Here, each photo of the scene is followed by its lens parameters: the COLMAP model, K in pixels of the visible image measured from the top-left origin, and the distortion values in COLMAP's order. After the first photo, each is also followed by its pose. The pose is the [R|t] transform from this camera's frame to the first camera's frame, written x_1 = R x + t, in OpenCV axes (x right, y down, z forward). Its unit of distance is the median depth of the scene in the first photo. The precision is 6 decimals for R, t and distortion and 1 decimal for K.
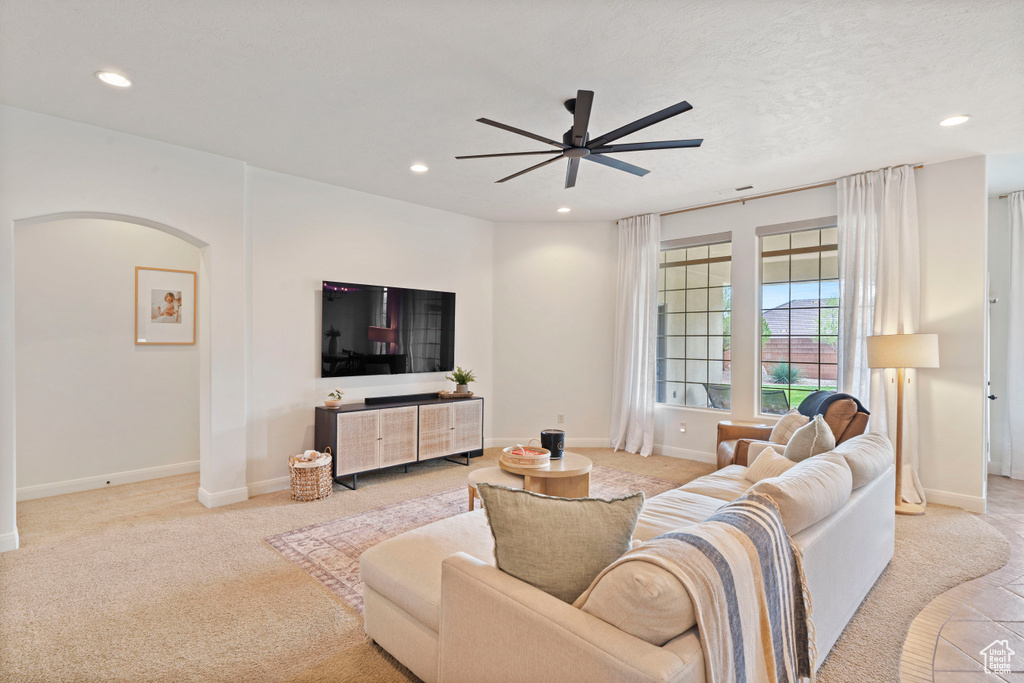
lens RADIAL K [[493.2, 0, 509.0], [0, 493.2, 340.4], [0, 0, 1]] dist [-0.003874, -0.000114]
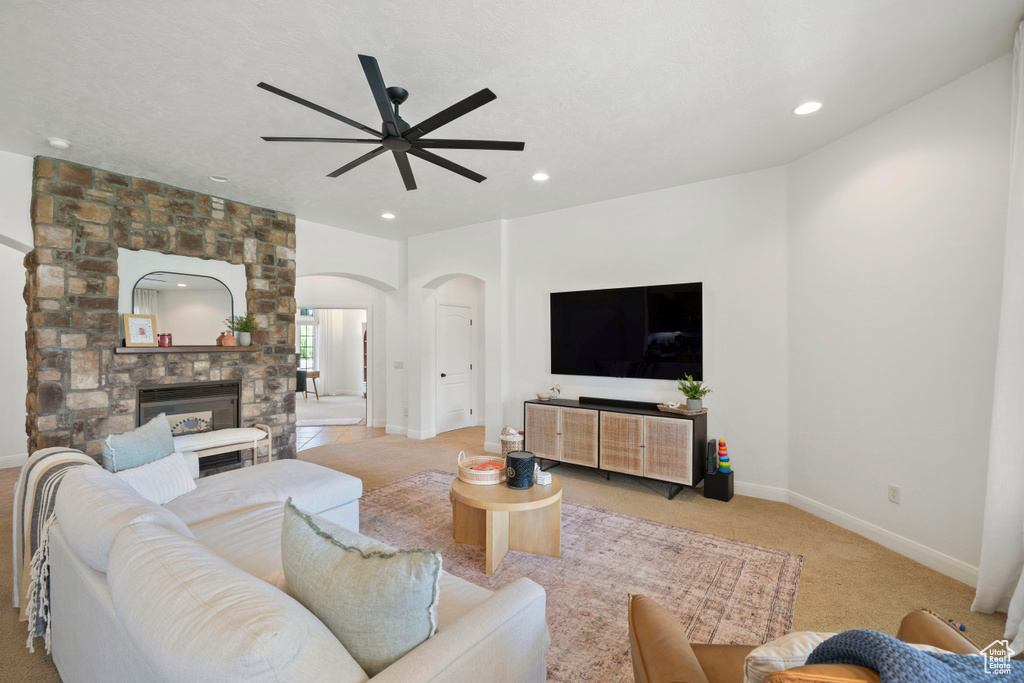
lens RADIAL K [[452.3, 0, 507.0], [0, 452.3, 341.5], [0, 0, 1]] dist [0.003145, 0.000270]
pose [[0.157335, -0.003460, -0.987539, 0.658054], [0.003111, 0.999991, -0.003008, -0.000785], [0.987540, -0.002599, 0.157344, 0.683943]]
